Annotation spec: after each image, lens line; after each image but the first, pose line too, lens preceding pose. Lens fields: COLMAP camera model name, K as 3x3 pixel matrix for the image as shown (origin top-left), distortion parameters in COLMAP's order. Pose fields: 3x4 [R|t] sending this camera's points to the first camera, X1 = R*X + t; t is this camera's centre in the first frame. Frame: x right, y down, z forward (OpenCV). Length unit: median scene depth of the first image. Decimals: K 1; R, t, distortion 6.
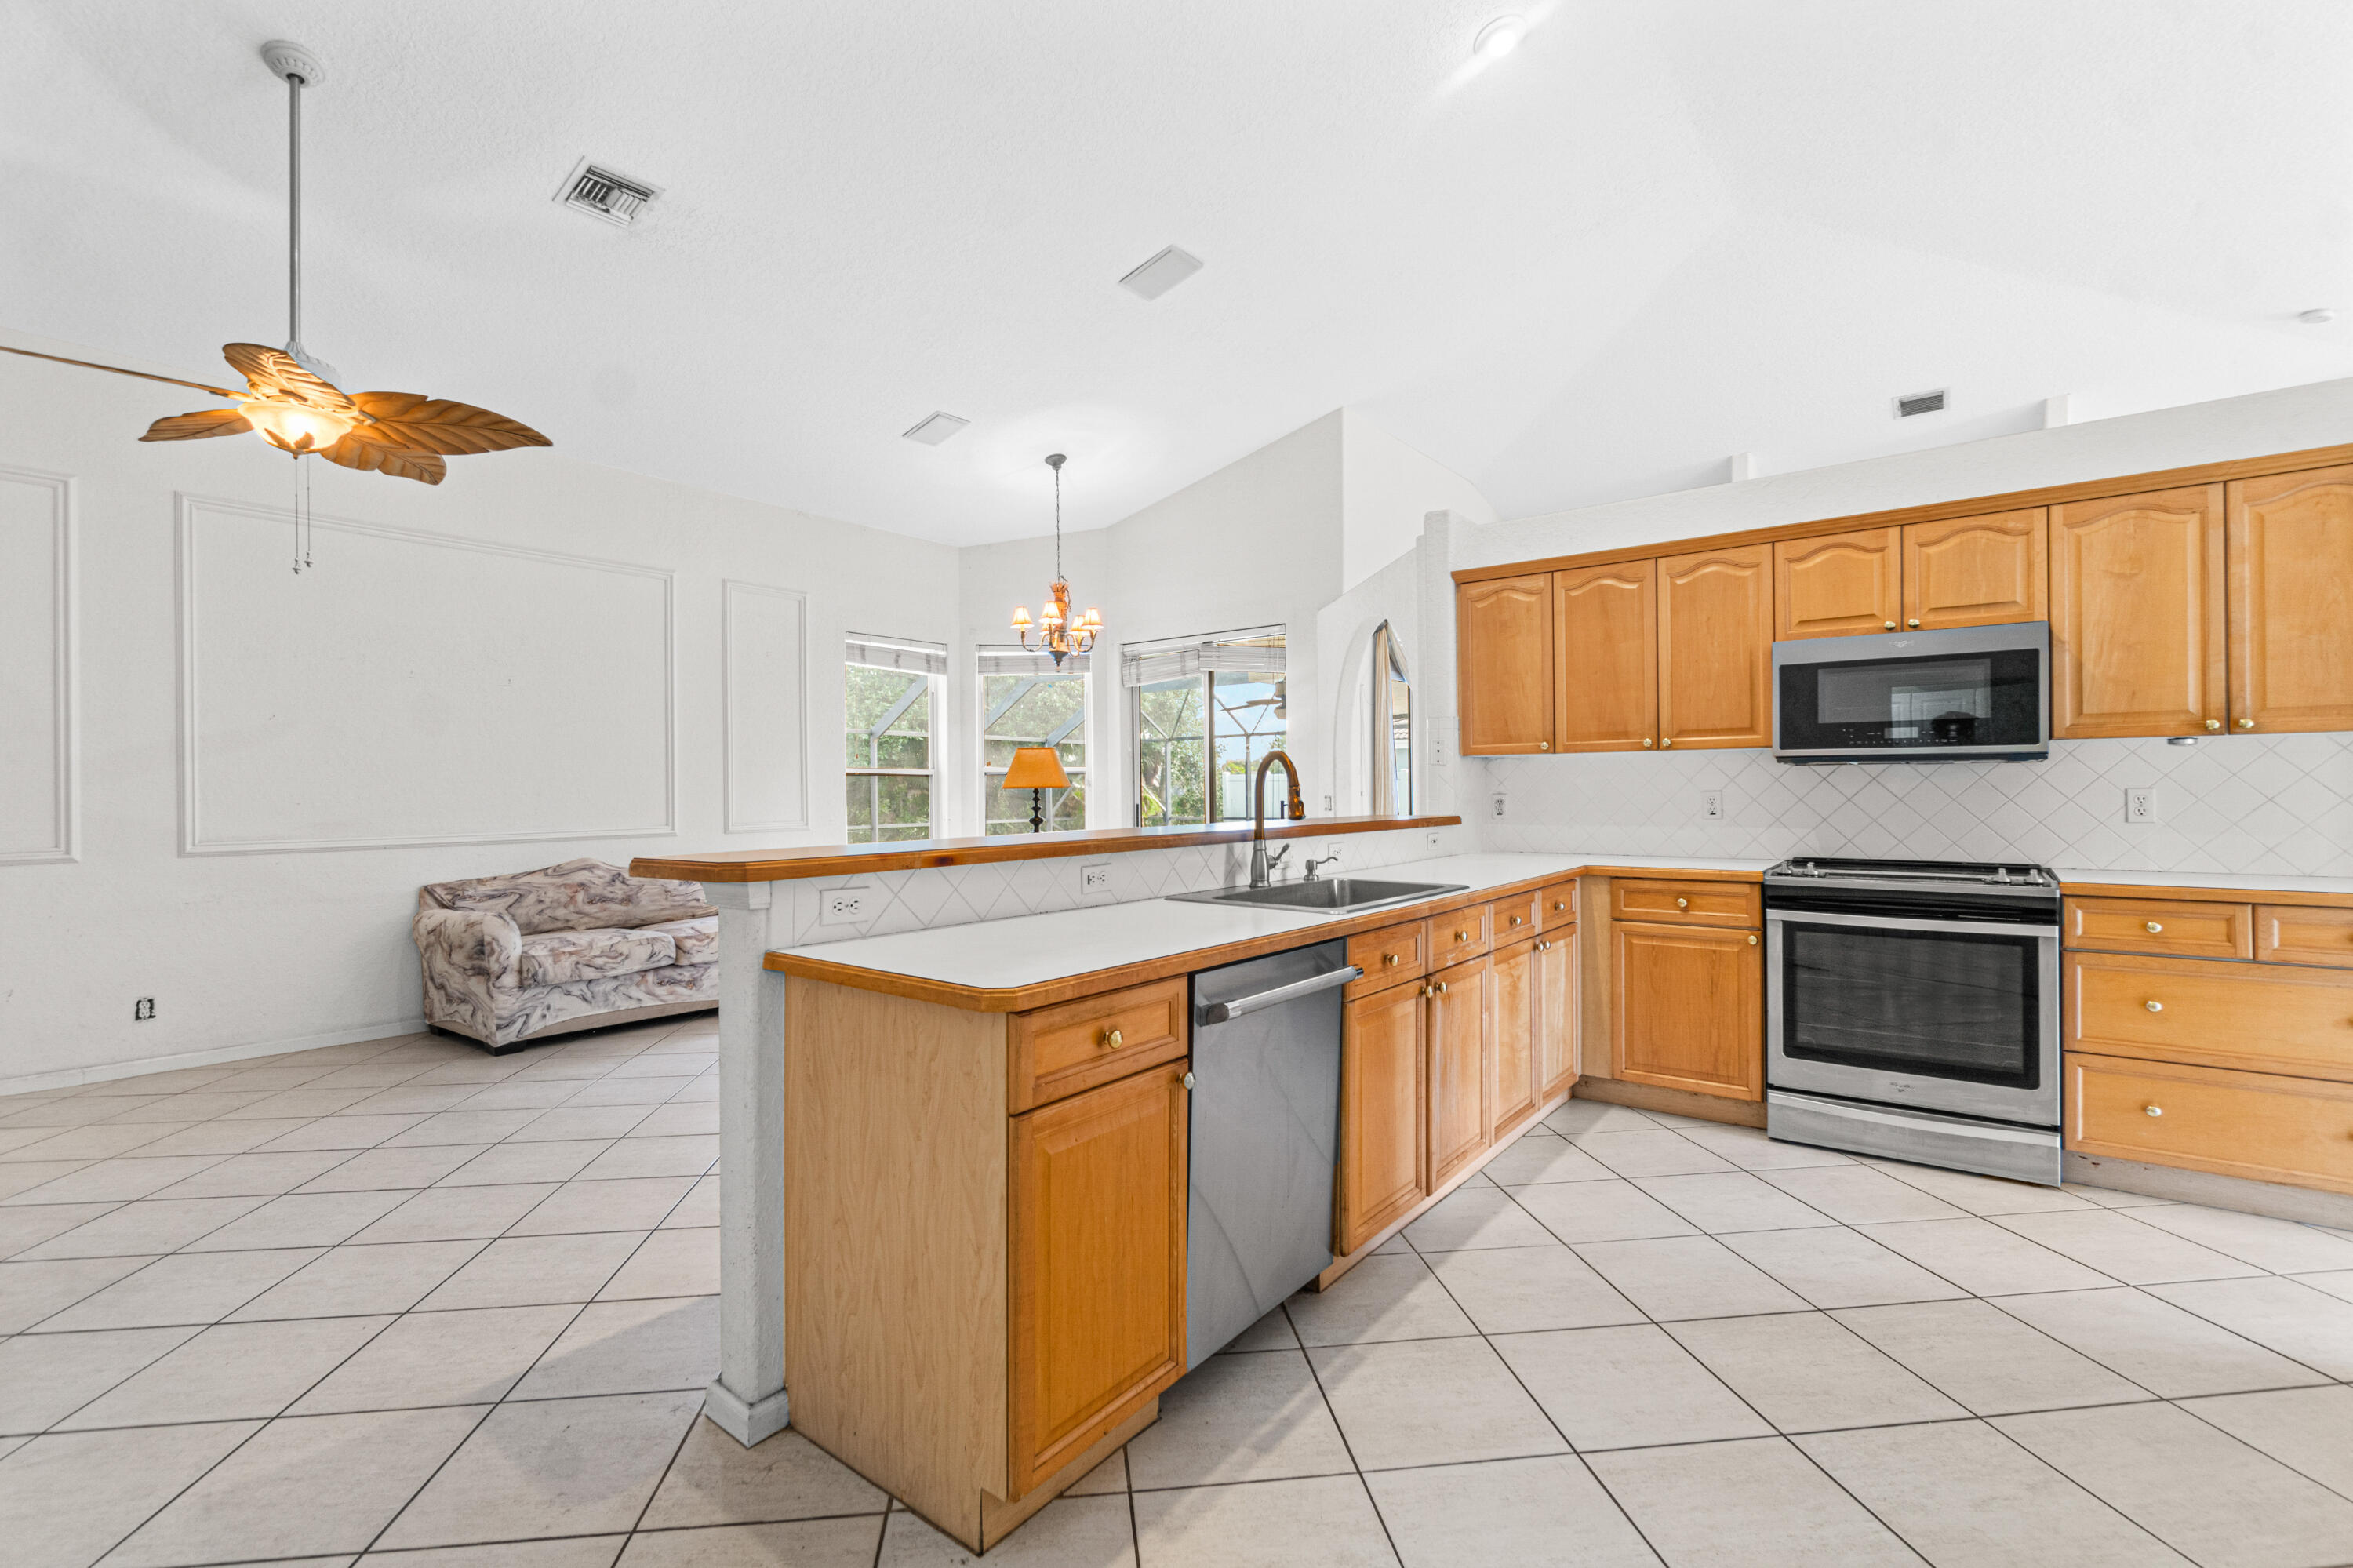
lens RADIAL K [[1035.5, 0, 1166.0], [0, 1035.5, 777.4], [0, 0, 1]] dist [-0.002036, 0.000058]
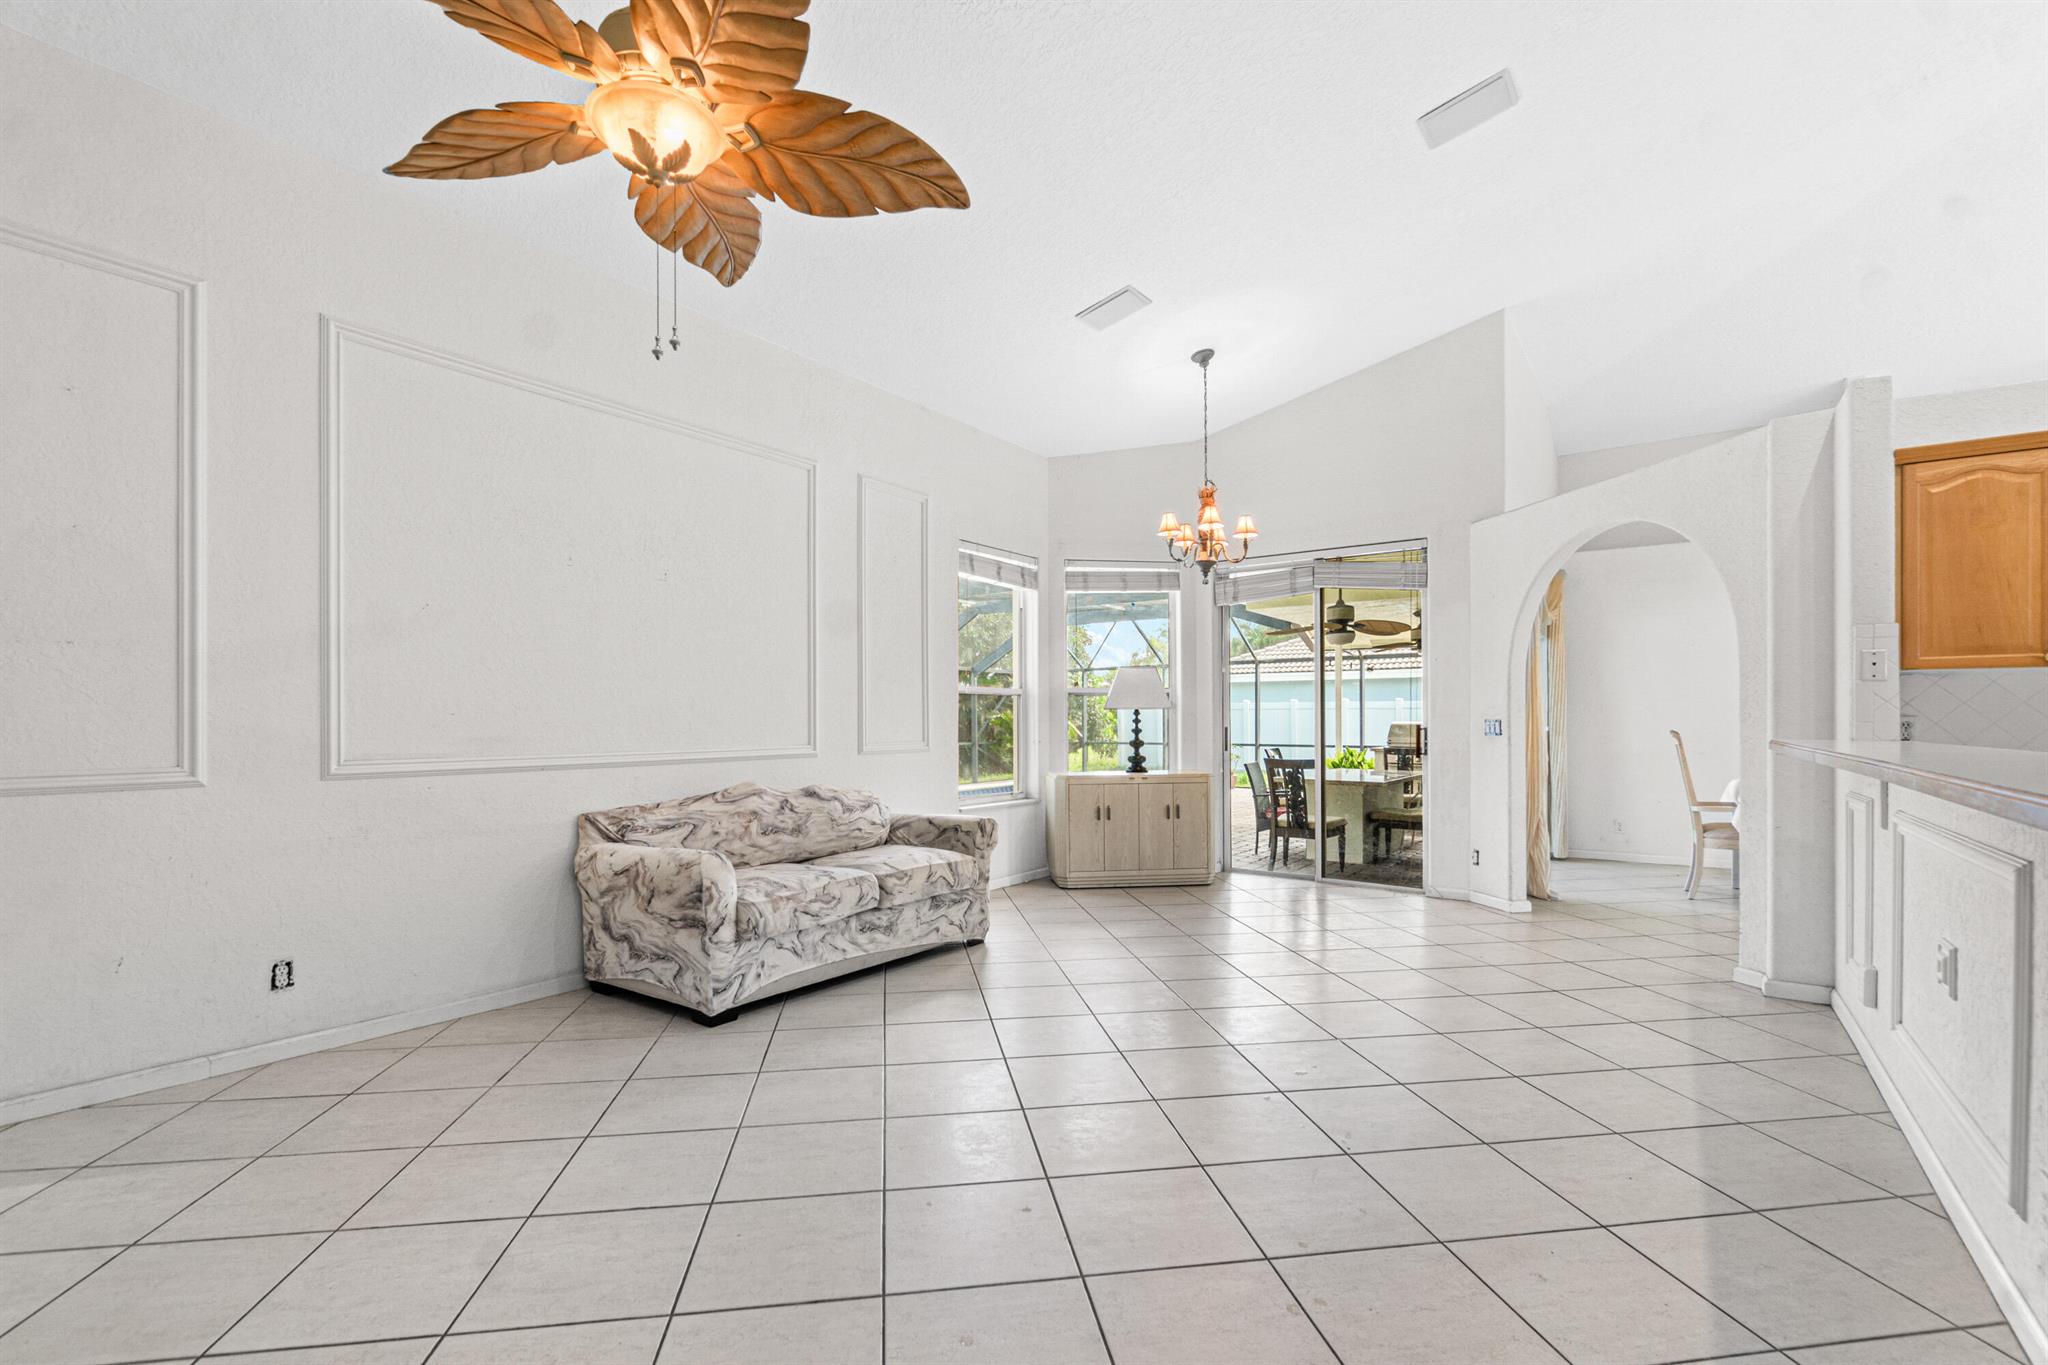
lens RADIAL K [[898.5, 0, 1021.9], [0, 898.5, 708.4], [0, 0, 1]] dist [-0.004052, -0.000181]
pose [[0.999168, 0.009870, 0.039572, -0.419679], [-0.009911, 0.999951, 0.000830, 0.015982], [-0.039561, -0.001222, 0.999216, 0.277978]]
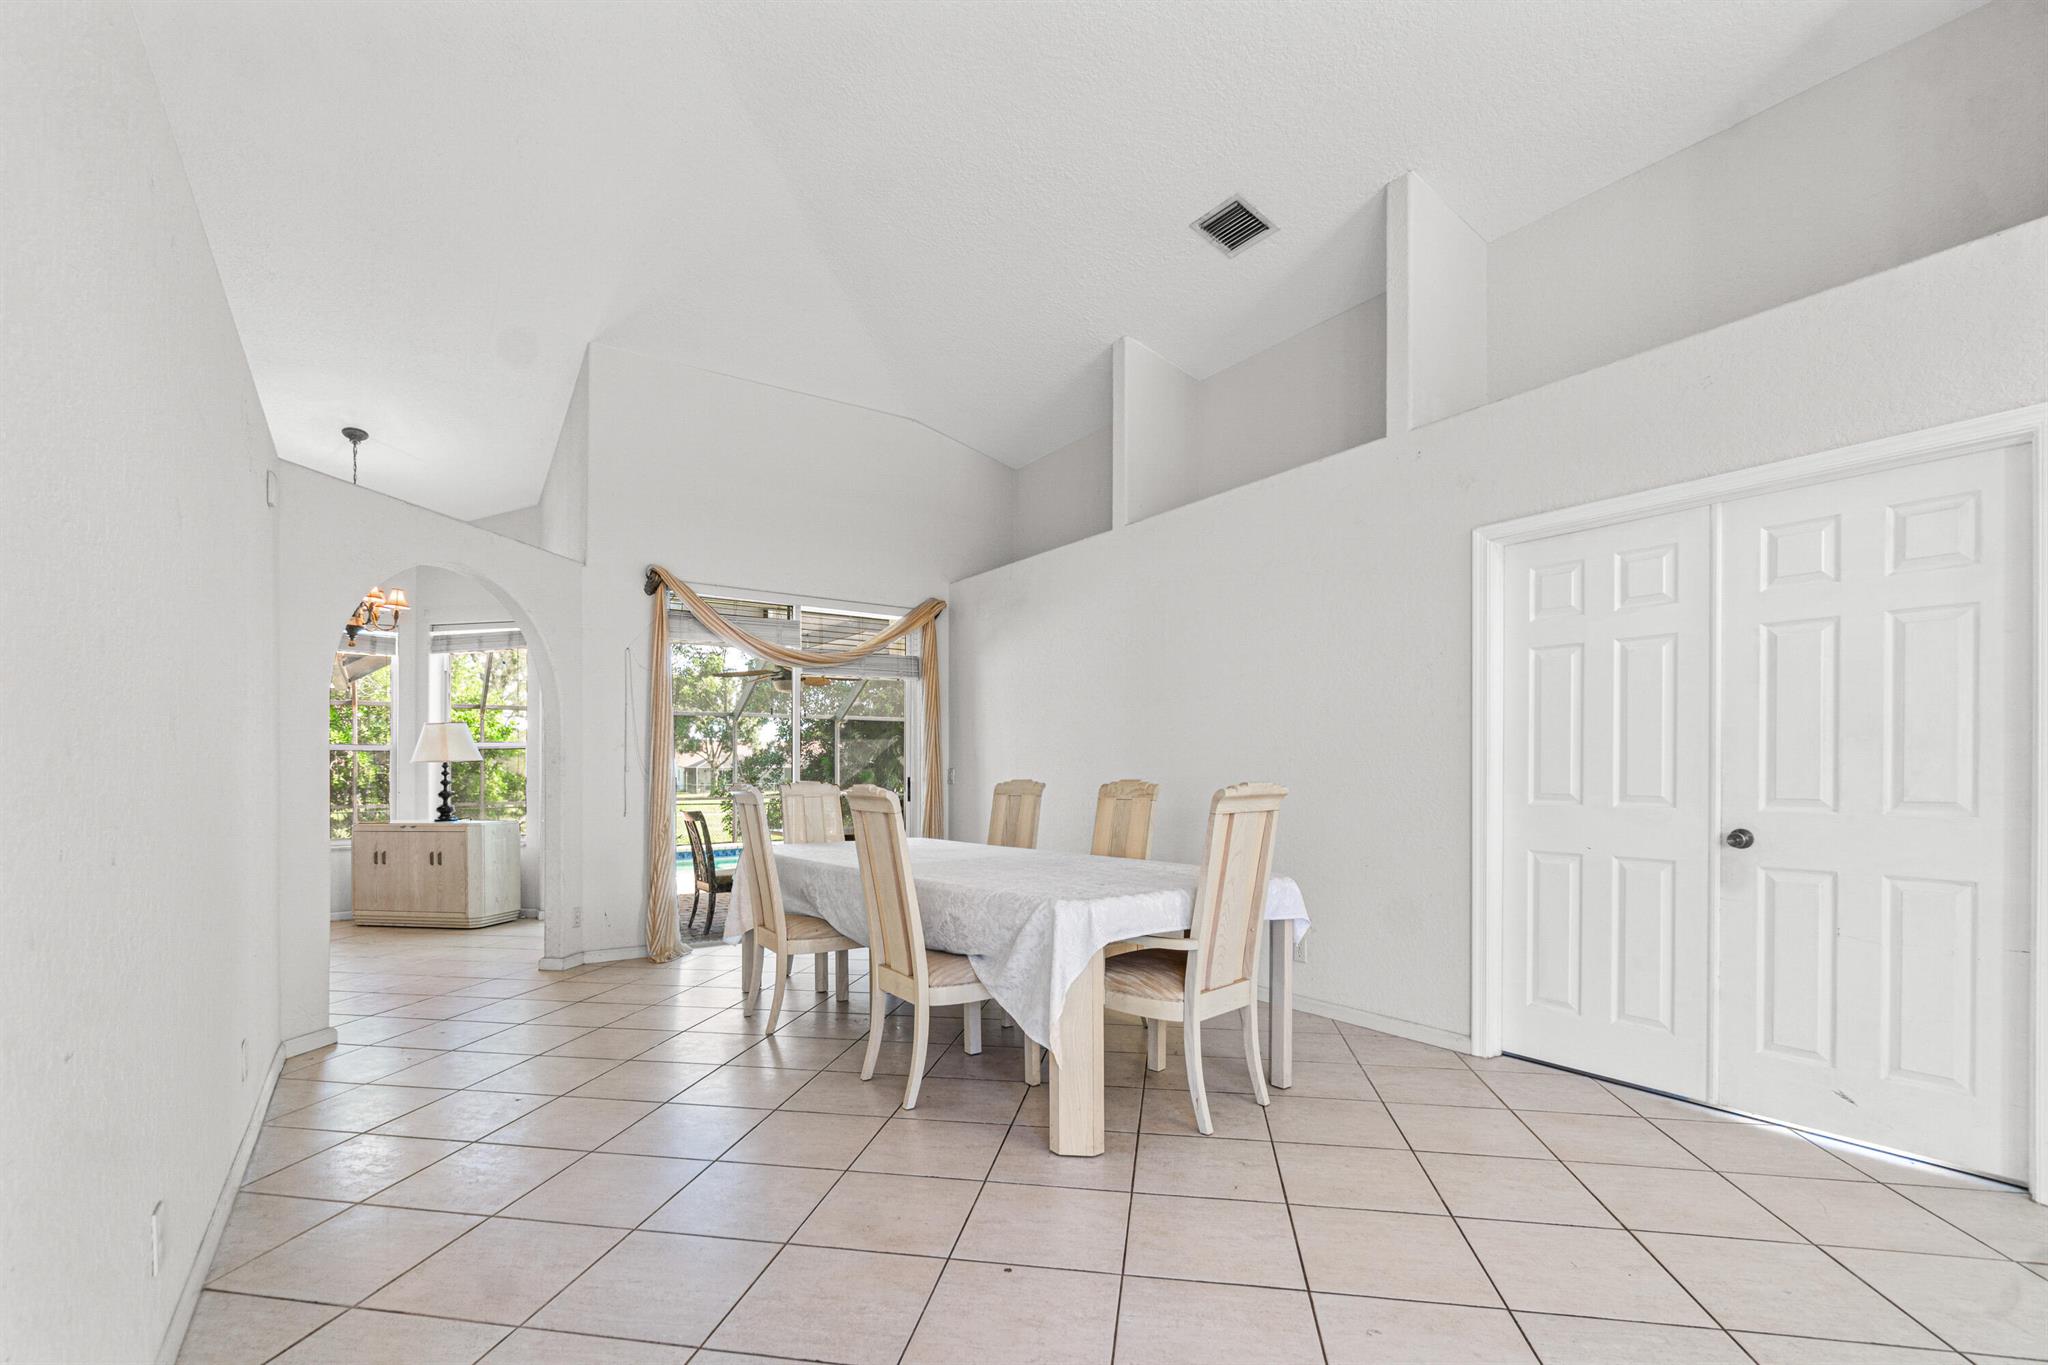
lens RADIAL K [[905.5, 0, 1014.2], [0, 905.5, 774.4], [0, 0, 1]] dist [-0.008099, -0.000226]
pose [[0.959602, 0.012839, -0.281070, 1.057228], [-0.008738, 0.999836, 0.015841, 0.004802], [0.281227, -0.012746, 0.959557, 0.479350]]
